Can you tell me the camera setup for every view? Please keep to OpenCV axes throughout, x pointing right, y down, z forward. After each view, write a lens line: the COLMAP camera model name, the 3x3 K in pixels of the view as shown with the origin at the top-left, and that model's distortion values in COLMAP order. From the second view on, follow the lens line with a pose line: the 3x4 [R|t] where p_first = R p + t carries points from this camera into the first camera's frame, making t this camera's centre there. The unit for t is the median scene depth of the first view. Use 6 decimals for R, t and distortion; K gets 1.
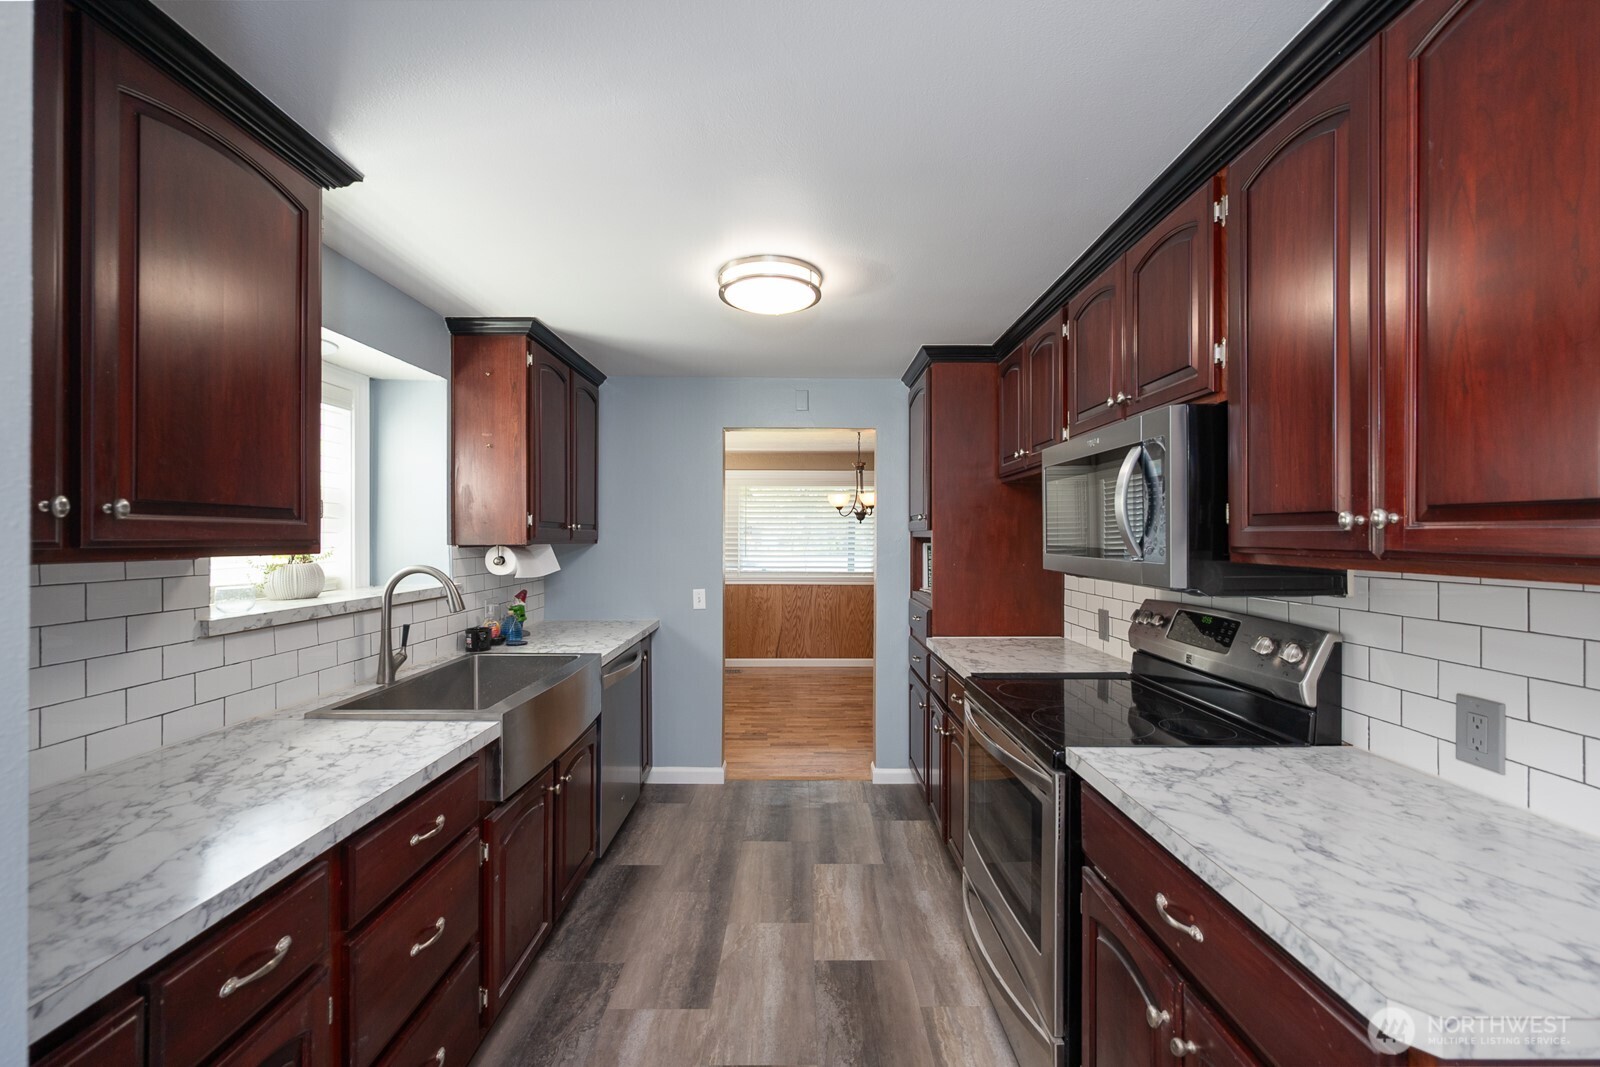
lens RADIAL K [[636.4, 0, 811.9], [0, 636.4, 538.5], [0, 0, 1]] dist [-0.004470, 0.000946]
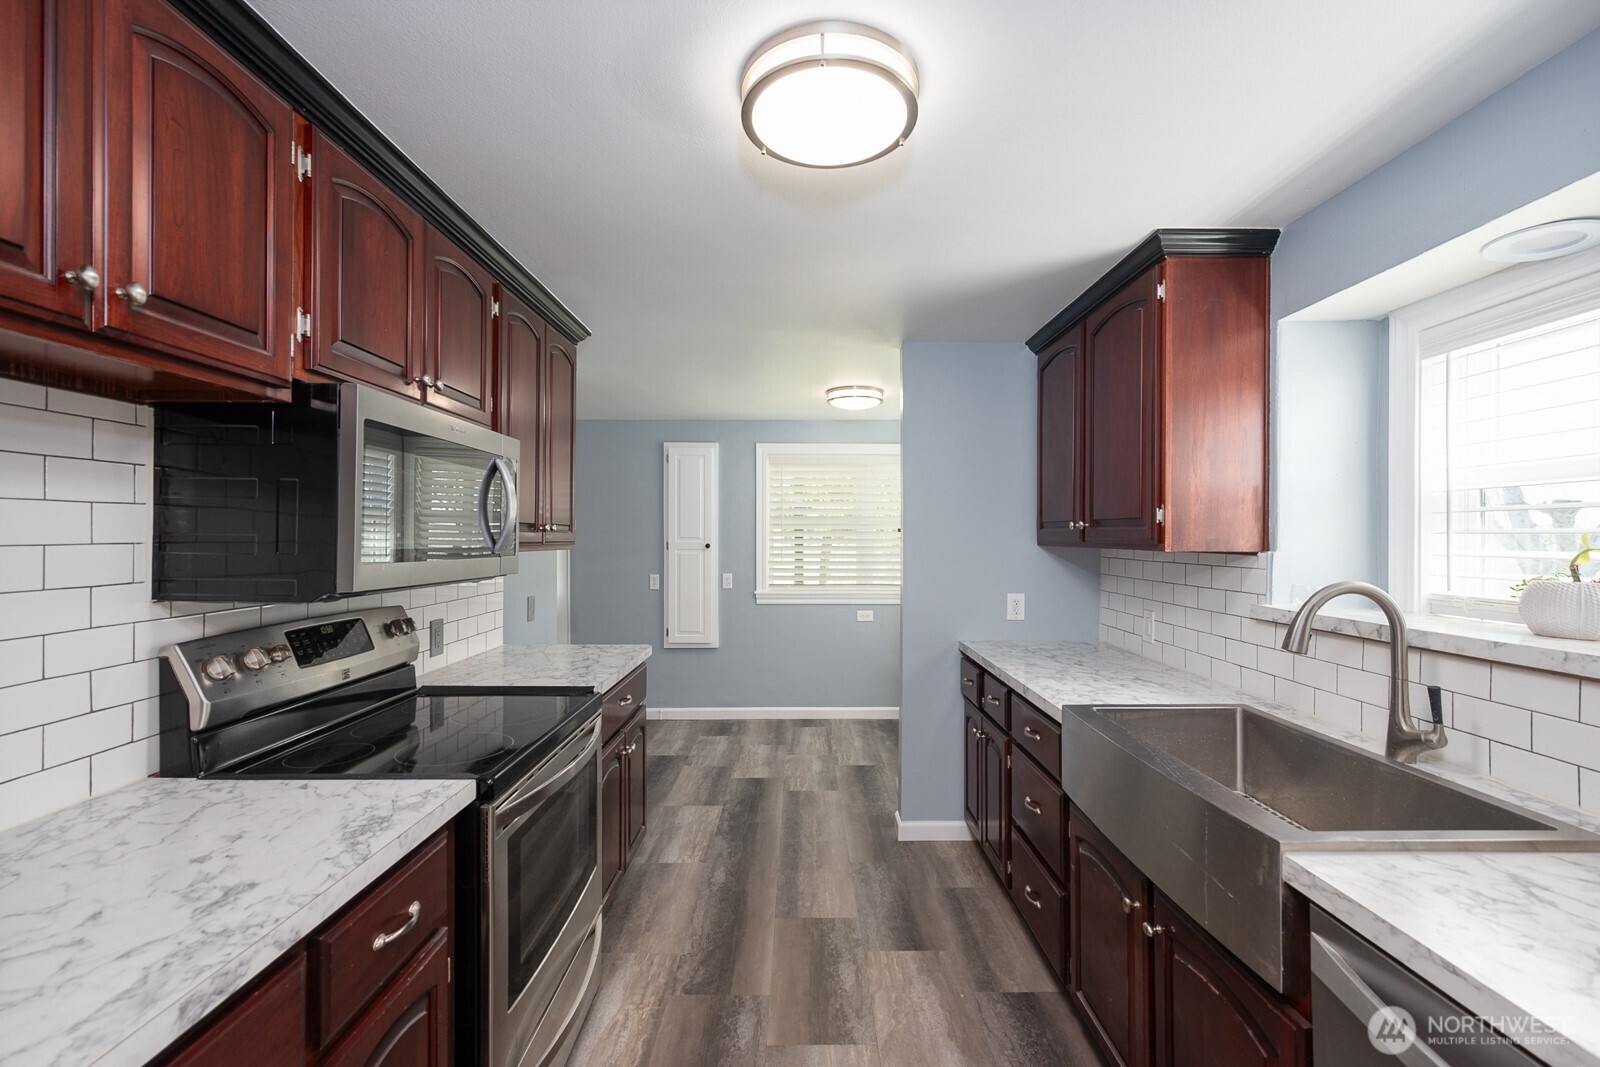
lens RADIAL K [[688.5, 0, 803.2], [0, 688.5, 533.4], [0, 0, 1]] dist [0.000440, -0.000435]
pose [[-0.999724, -0.000390, 0.023477, -0.067008], [-0.000465, 0.999995, -0.003177, -0.005226], [-0.023476, -0.003187, -0.999719, 1.726680]]
